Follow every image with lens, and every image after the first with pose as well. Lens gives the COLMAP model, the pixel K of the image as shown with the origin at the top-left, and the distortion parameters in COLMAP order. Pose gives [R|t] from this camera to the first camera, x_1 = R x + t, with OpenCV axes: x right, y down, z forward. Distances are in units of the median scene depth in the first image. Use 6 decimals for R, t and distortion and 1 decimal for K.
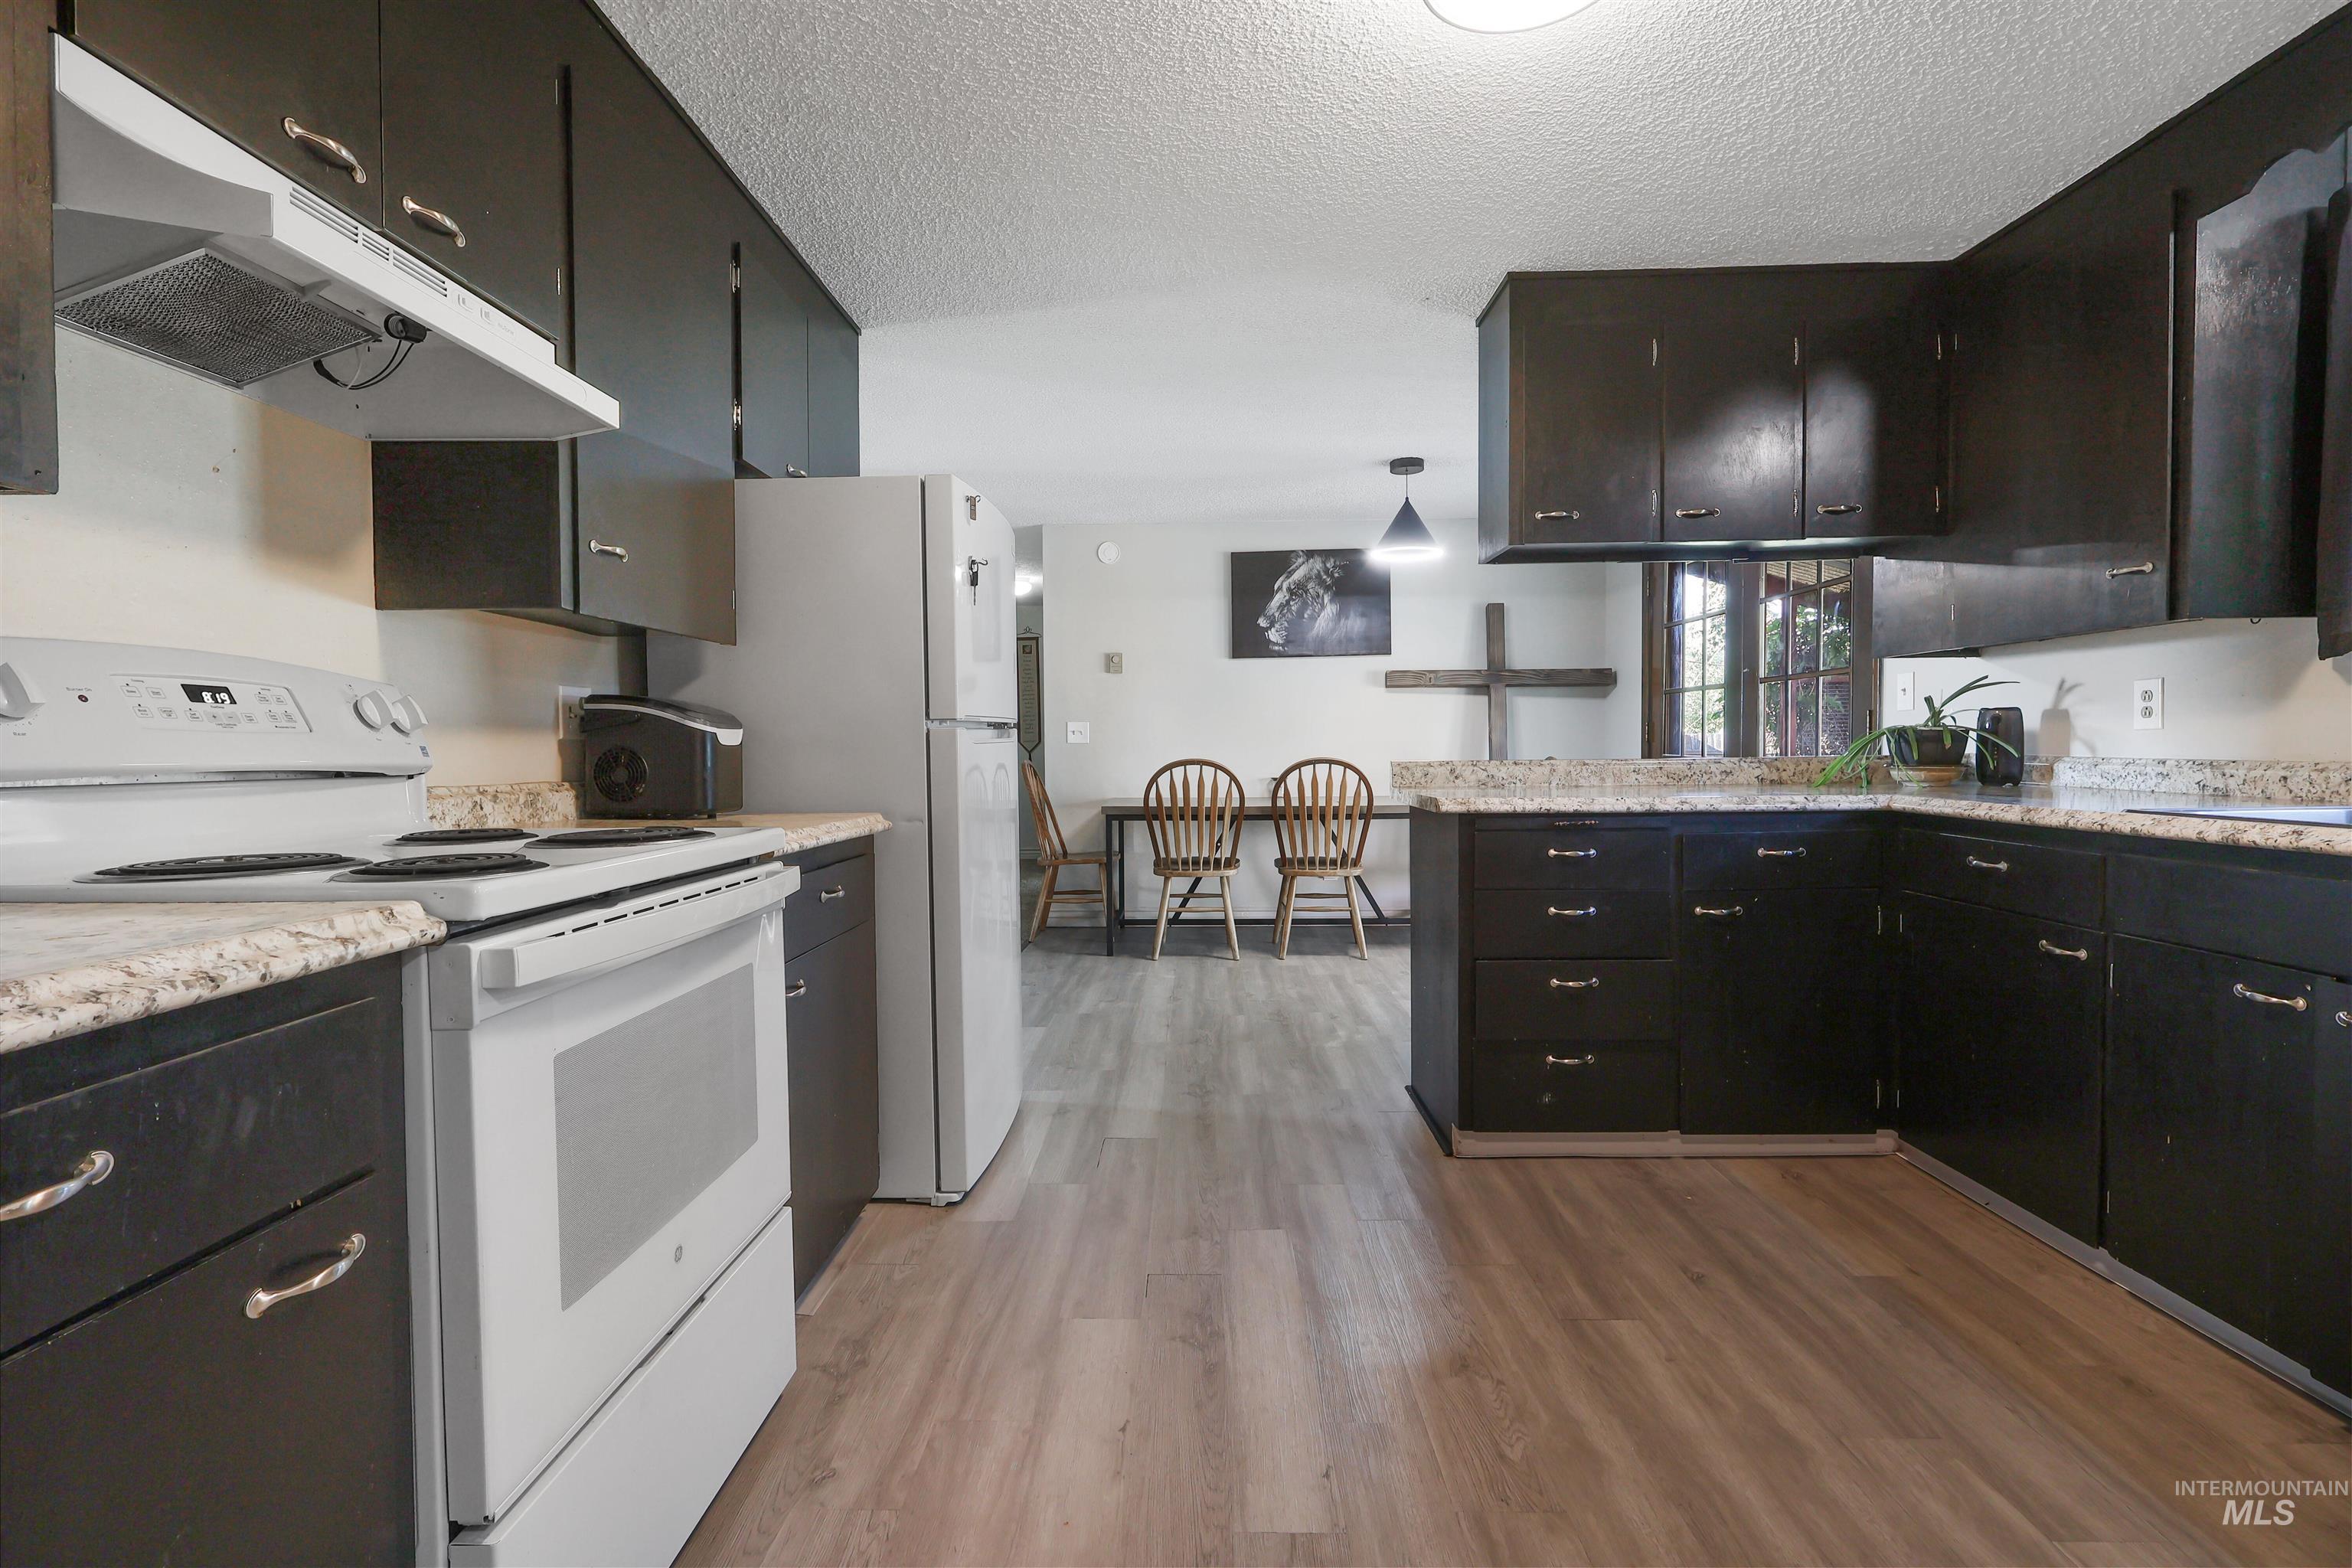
lens RADIAL K [[1109.8, 0, 1185.0], [0, 1109.8, 775.4], [0, 0, 1]] dist [-0.006435, 0.001022]
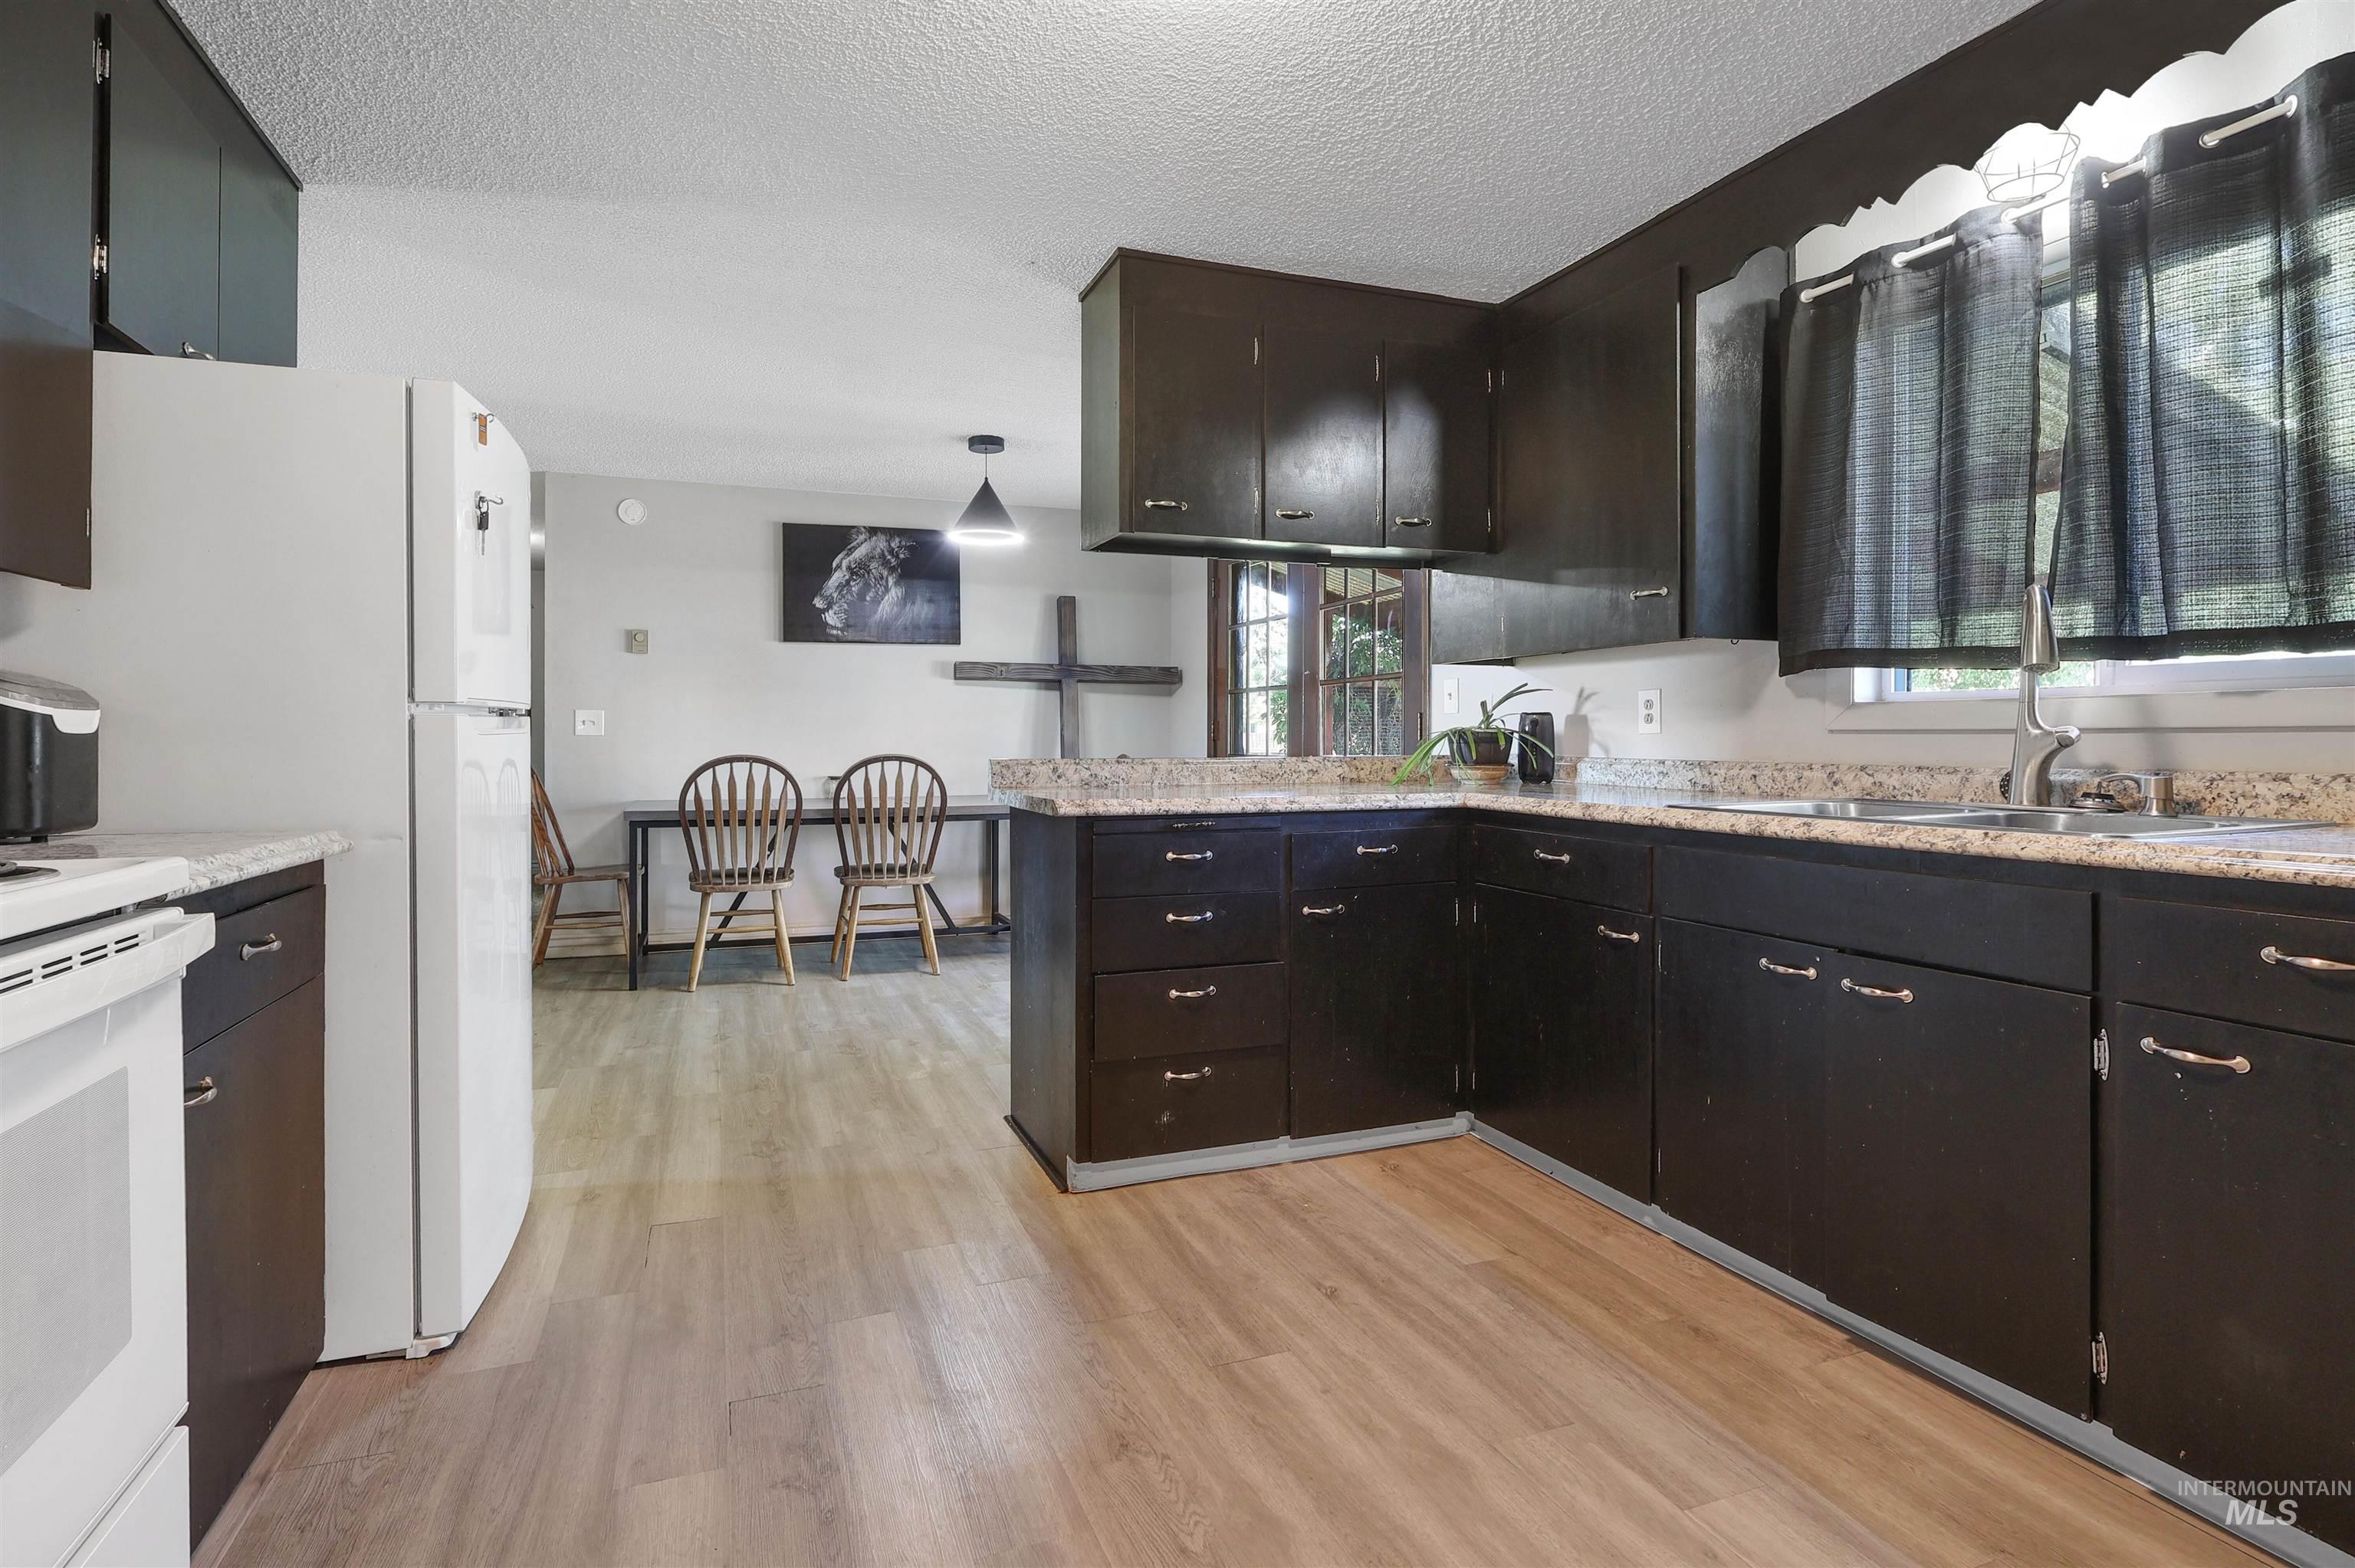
lens RADIAL K [[1111.0, 0, 1104.5], [0, 1111.0, 742.0], [0, 0, 1]] dist [-0.006435, 0.001022]
pose [[0.929788, 0.008674, 0.367993, -0.071720], [0.000945, 0.999663, -0.025949, -0.003520], [-0.368094, 0.024475, 0.929466, 0.133247]]
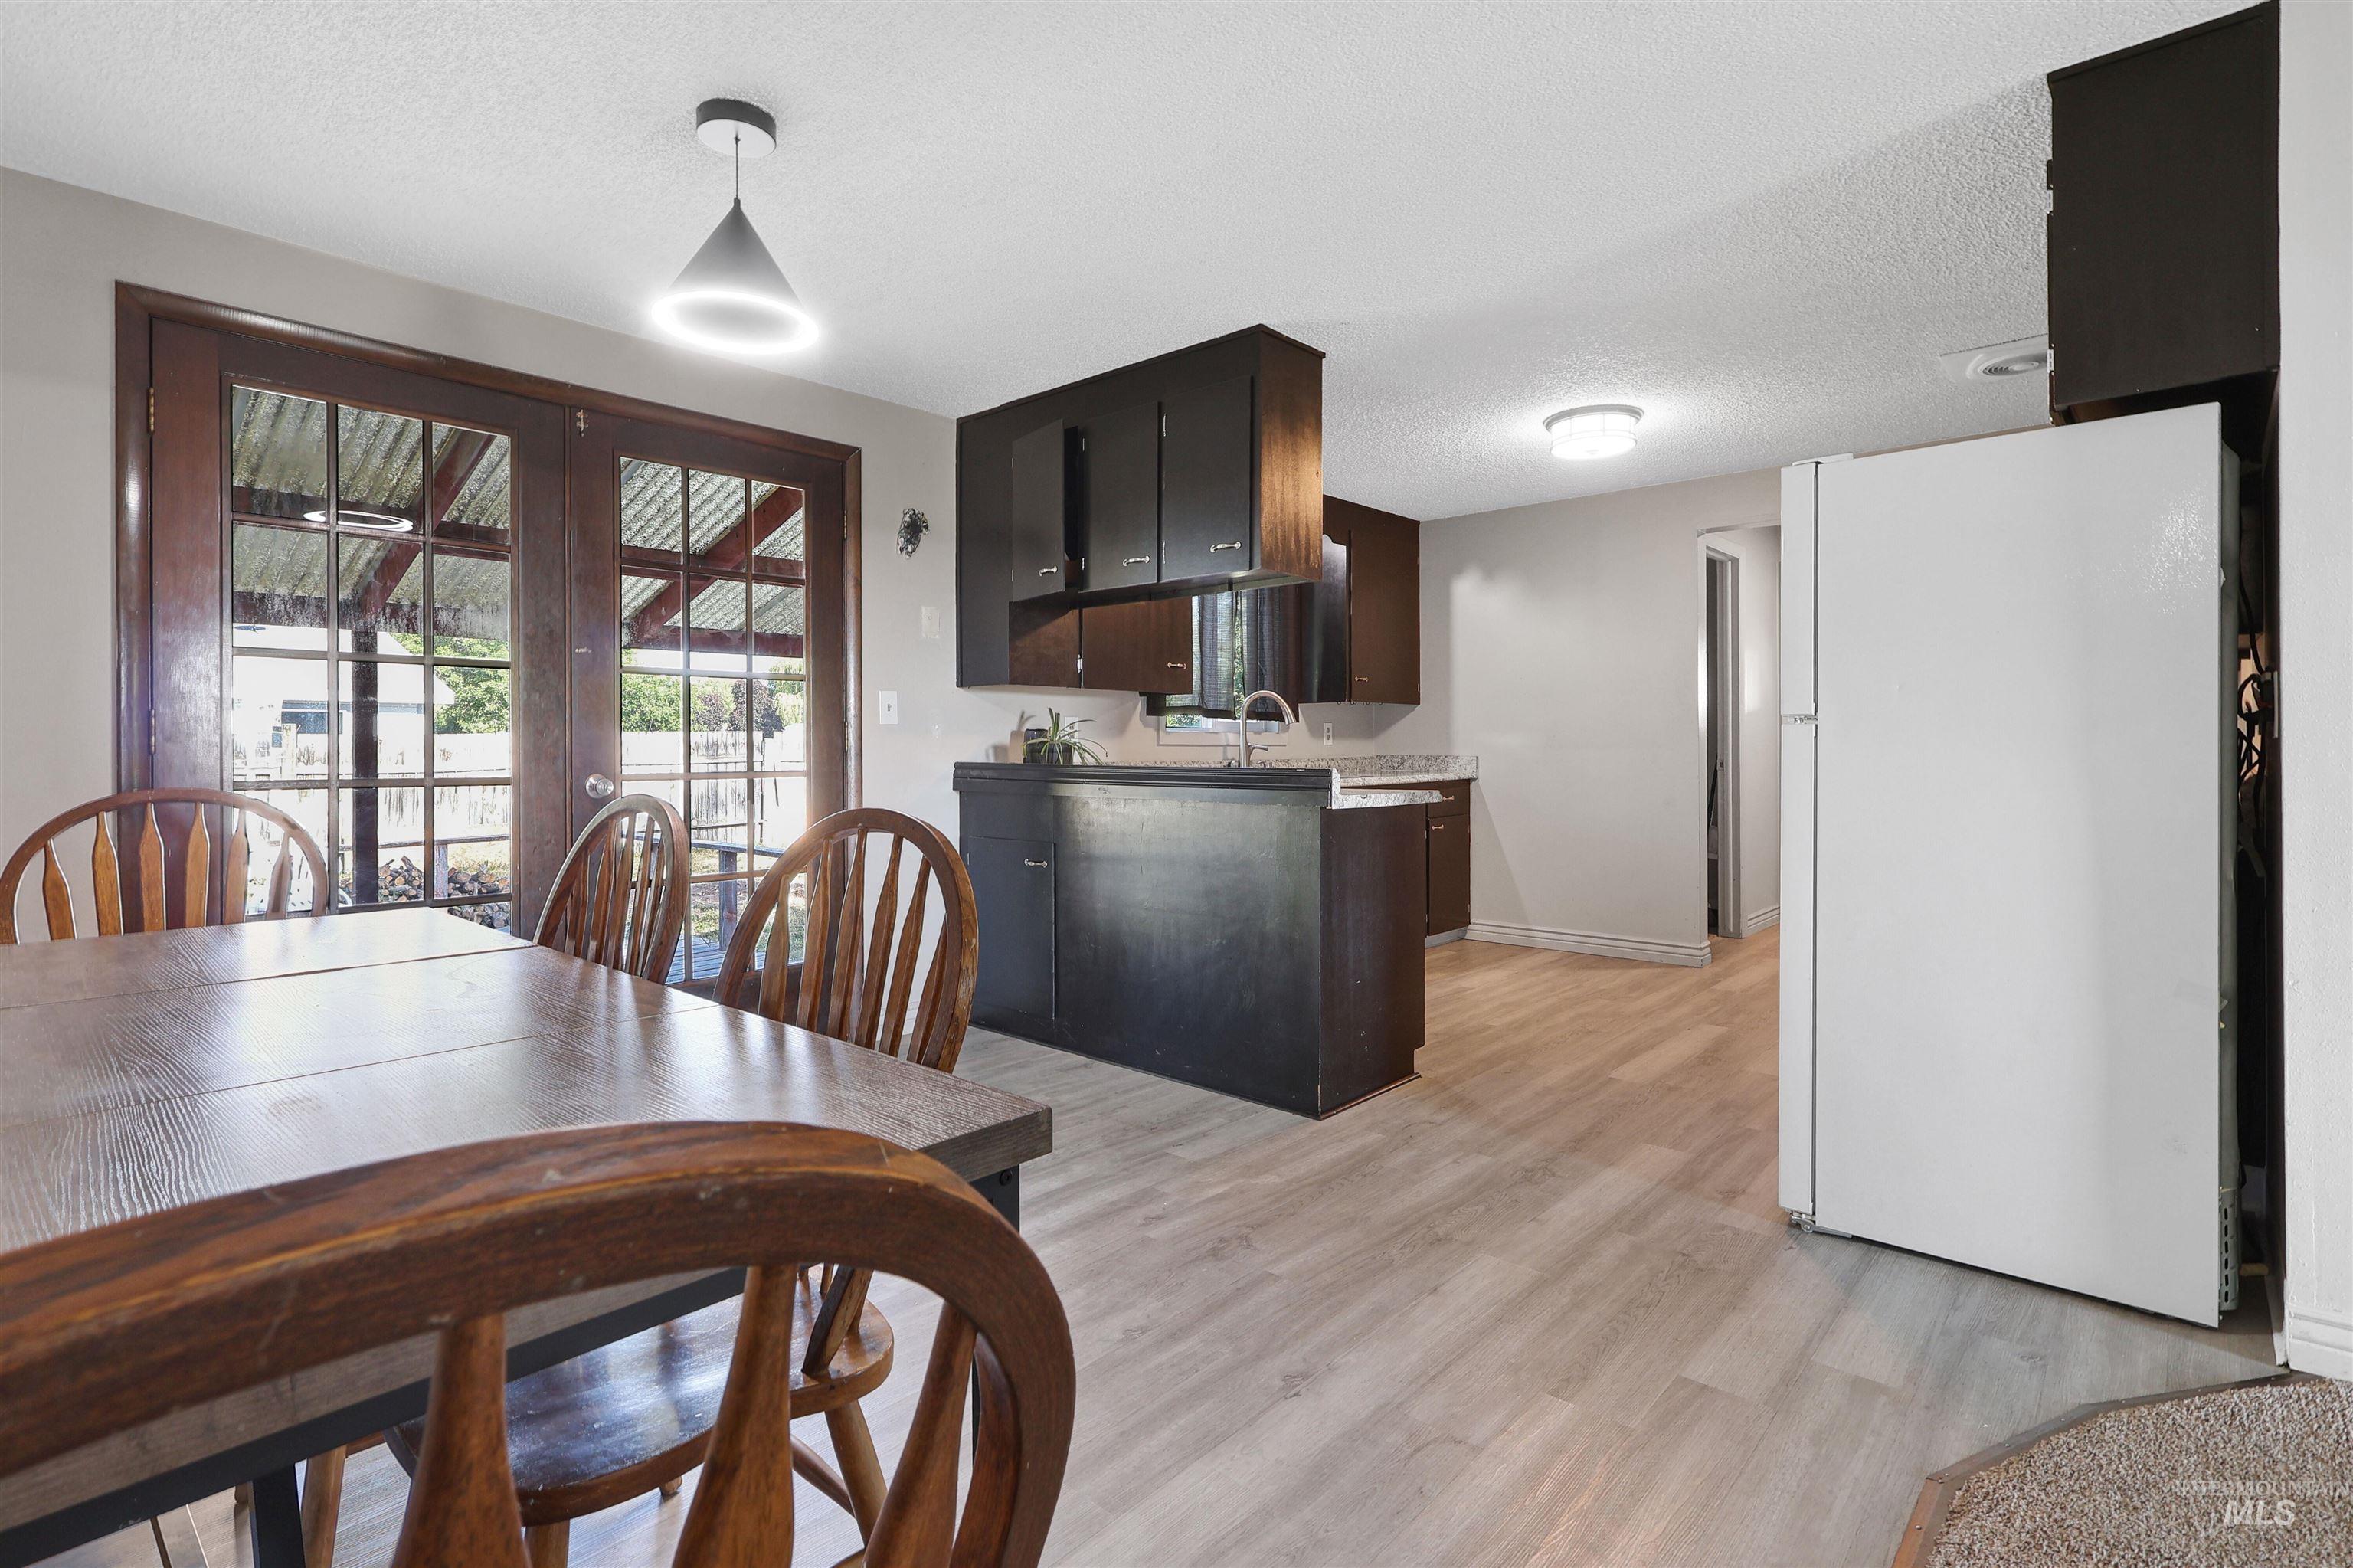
lens RADIAL K [[1110.3, 0, 1202.5], [0, 1110.3, 752.6], [0, 0, 1]] dist [-0.006435, 0.001022]
pose [[-0.773356, 0.009547, 0.633900, -0.372665], [0.026792, 0.999485, 0.017634, -0.053658], [-0.633405, 0.030620, -0.773214, 2.098404]]
